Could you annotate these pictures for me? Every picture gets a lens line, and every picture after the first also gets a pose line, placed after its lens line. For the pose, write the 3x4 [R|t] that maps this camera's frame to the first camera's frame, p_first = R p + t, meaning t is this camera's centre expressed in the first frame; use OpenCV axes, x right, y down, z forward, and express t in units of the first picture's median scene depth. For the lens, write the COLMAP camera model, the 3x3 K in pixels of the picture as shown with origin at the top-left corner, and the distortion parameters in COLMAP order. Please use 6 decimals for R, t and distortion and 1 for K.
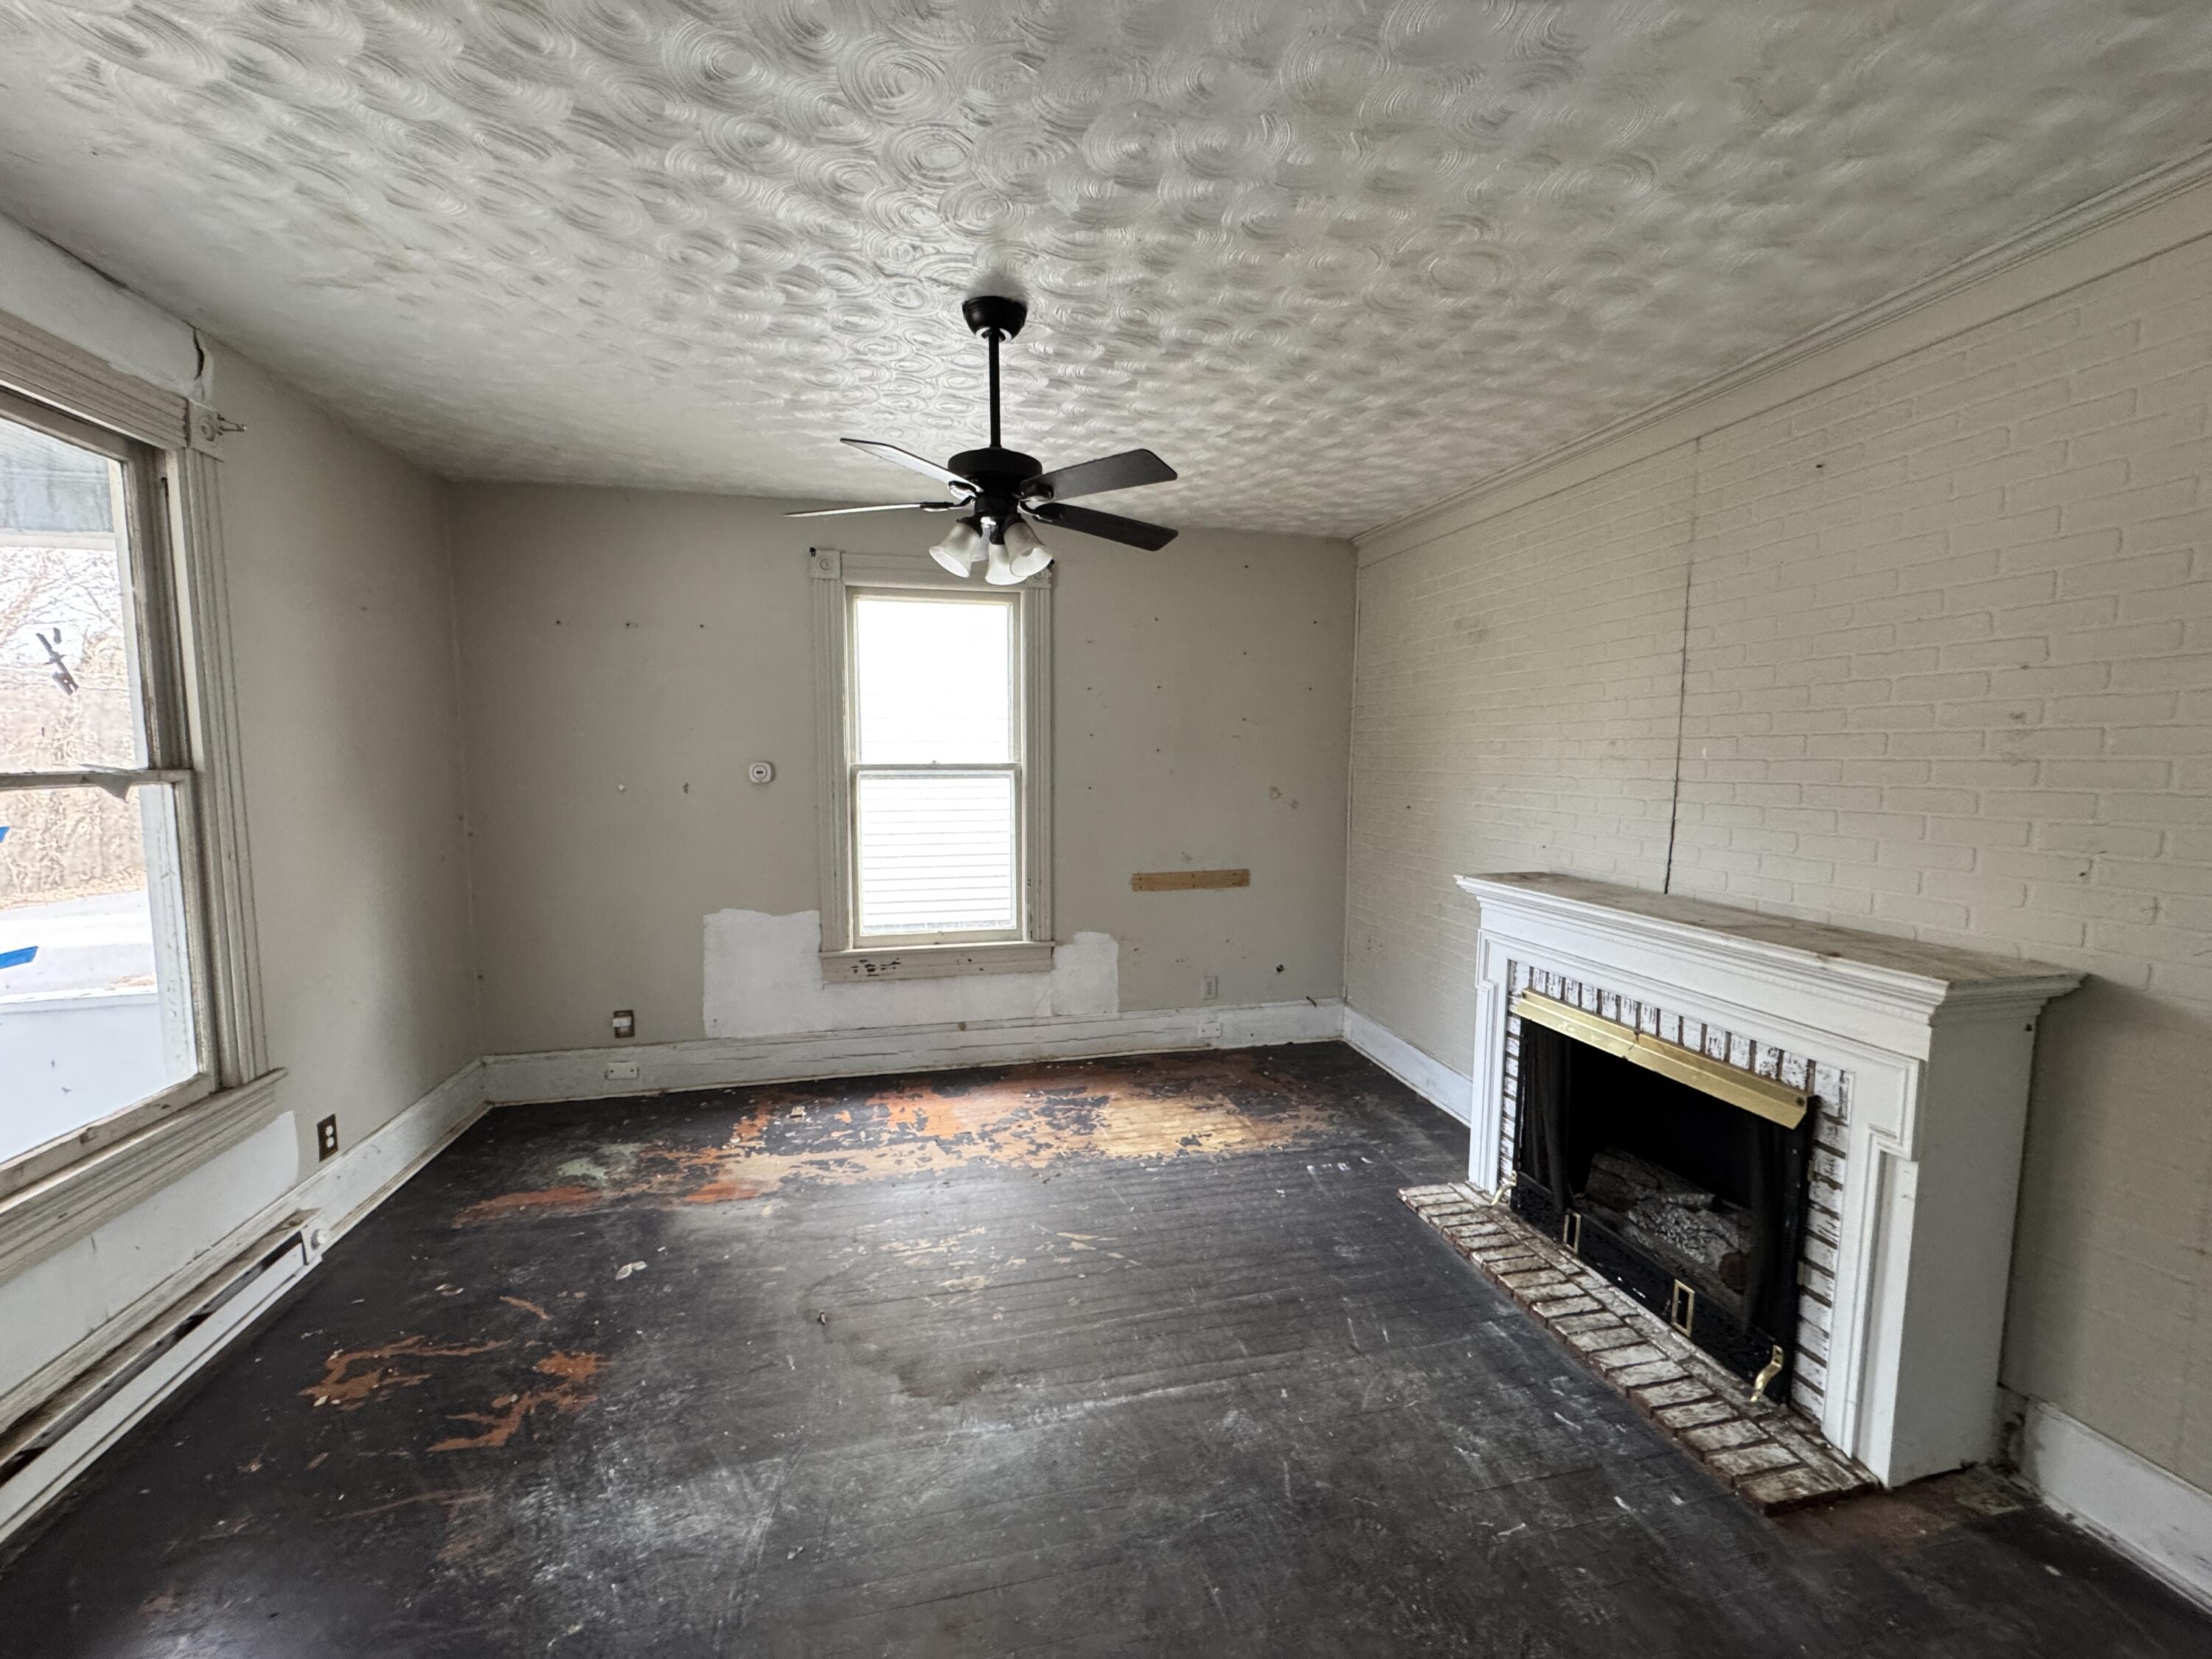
lens RADIAL K [[893.1, 0, 1107.4], [0, 893.1, 835.2], [0, 0, 1]] dist [-0.003172, 0.000356]
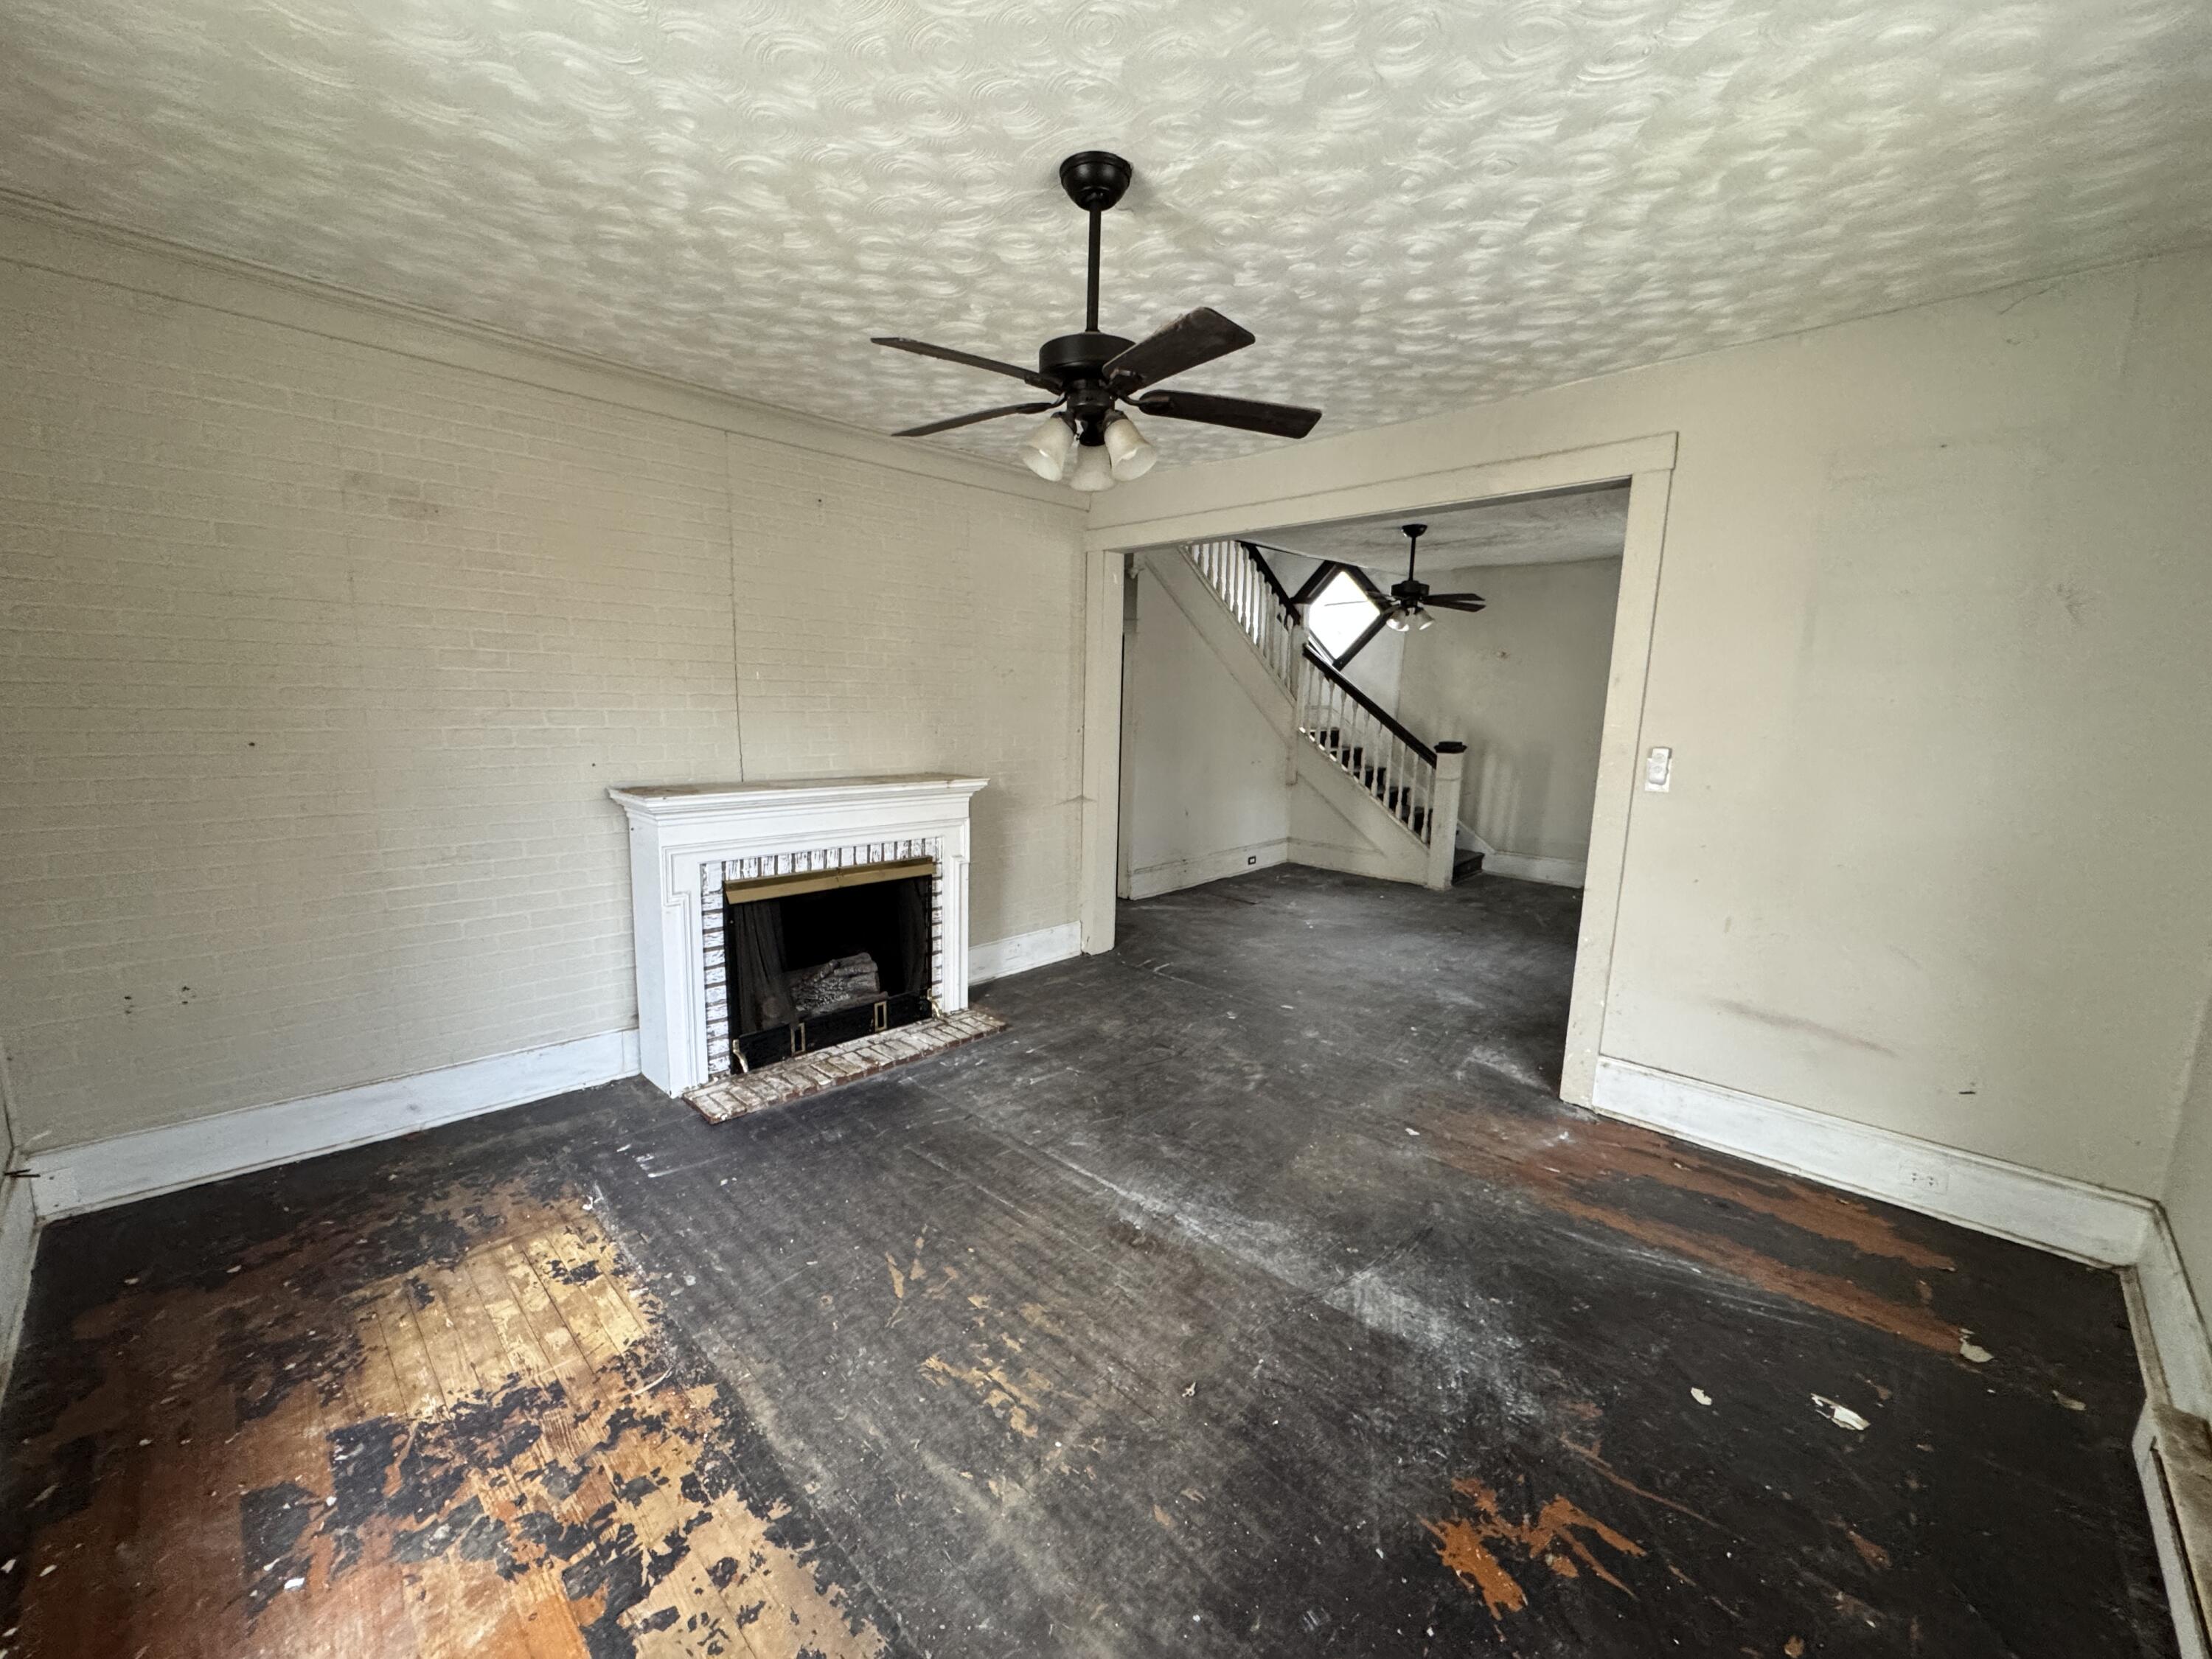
lens RADIAL K [[893.1, 0, 1106.1], [0, 893.1, 834.5], [0, 0, 1]] dist [-0.003172, 0.000356]
pose [[-0.547833, -0.144684, 0.823981, -0.891940], [0.048624, 0.977760, 0.204014, -0.118090], [-0.835173, 0.151831, -0.528614, 1.454083]]
